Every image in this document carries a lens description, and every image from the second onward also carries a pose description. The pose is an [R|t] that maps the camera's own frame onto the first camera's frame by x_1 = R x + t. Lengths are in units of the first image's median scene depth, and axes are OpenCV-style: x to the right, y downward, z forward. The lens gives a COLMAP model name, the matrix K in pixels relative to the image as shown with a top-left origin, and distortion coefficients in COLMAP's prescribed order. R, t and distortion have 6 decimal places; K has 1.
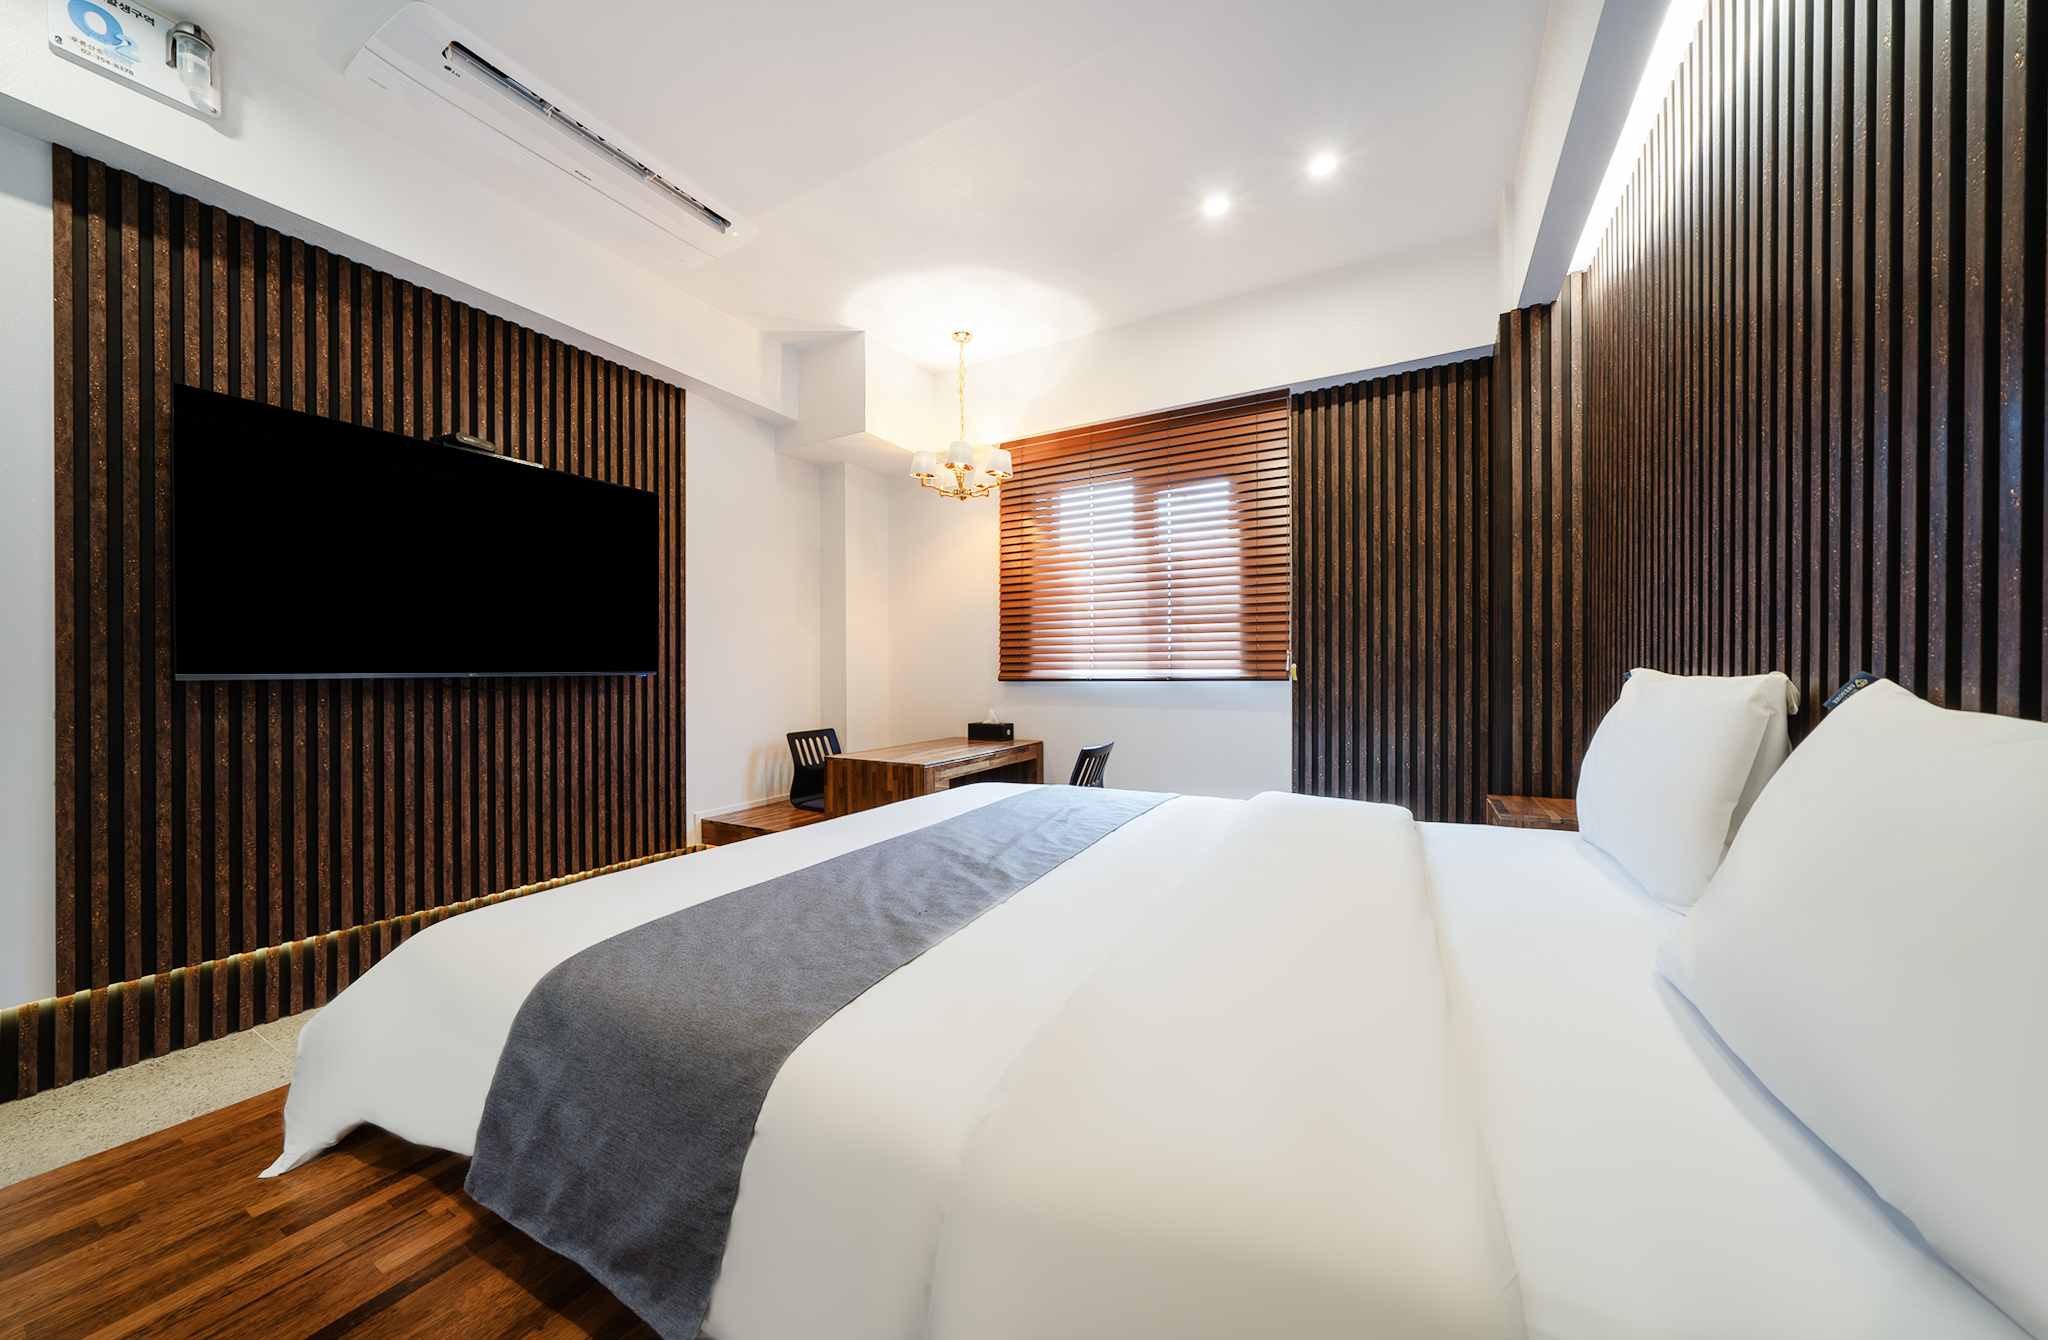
lens RADIAL K [[697.0, 0, 1024.0], [0, 697.0, 670.0], [0, 0, 1]] dist [0.000180, 0.000004]
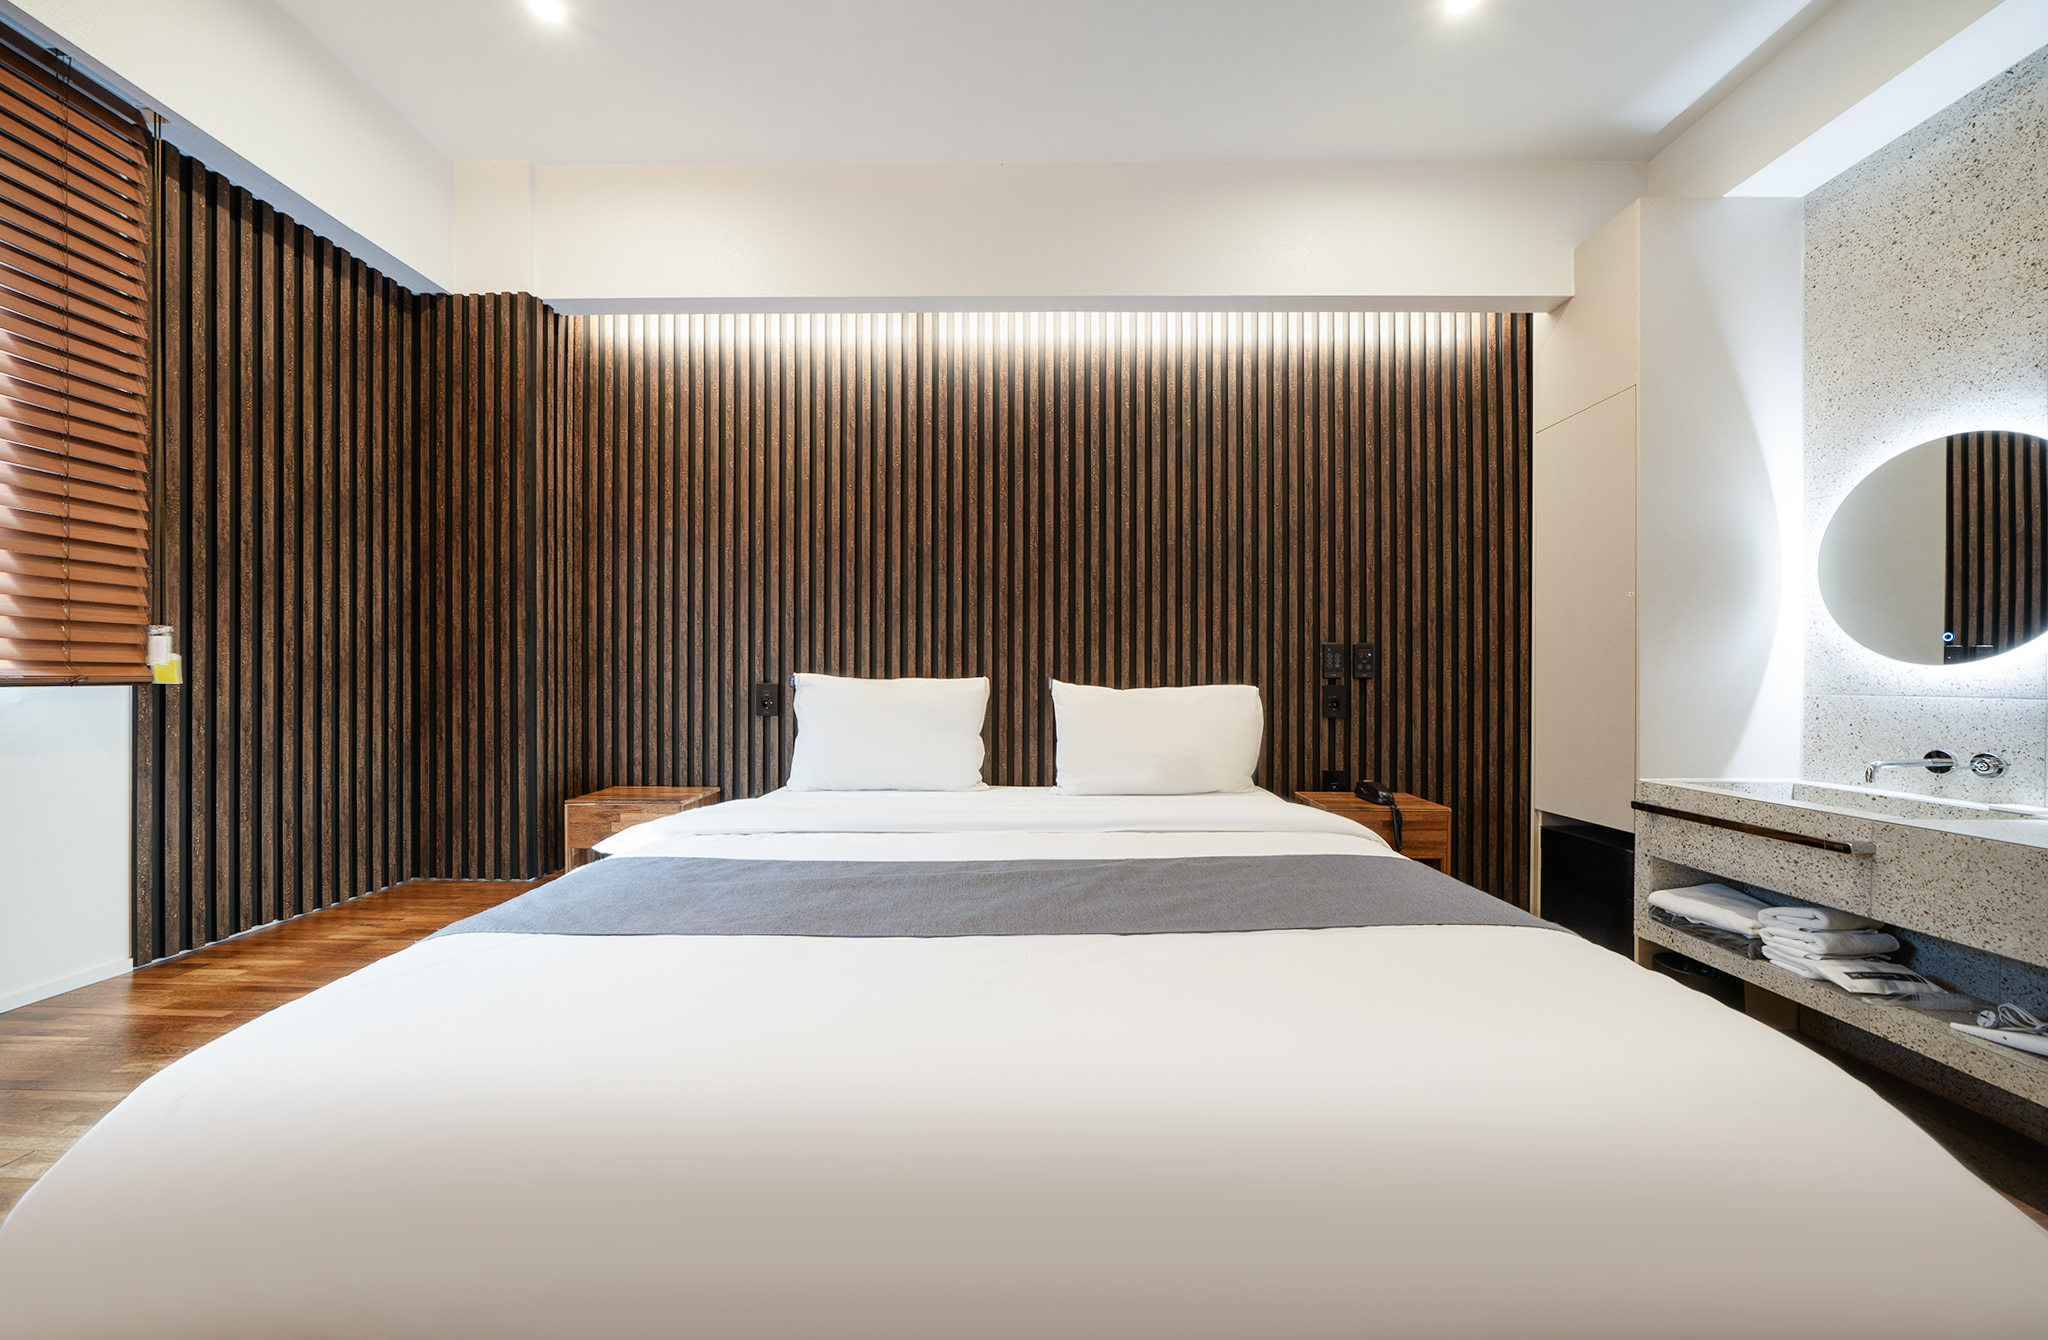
lens RADIAL K [[786.8, 0, 1024.0], [0, 786.8, 670.0], [0, 0, 1]] dist [-0.000347, 0.000022]
pose [[-0.489734, 0.013229, 0.871771, -0.468798], [-0.004932, 0.999827, -0.017943, 0.012180], [-0.871858, -0.013087, -0.489584, 0.769229]]
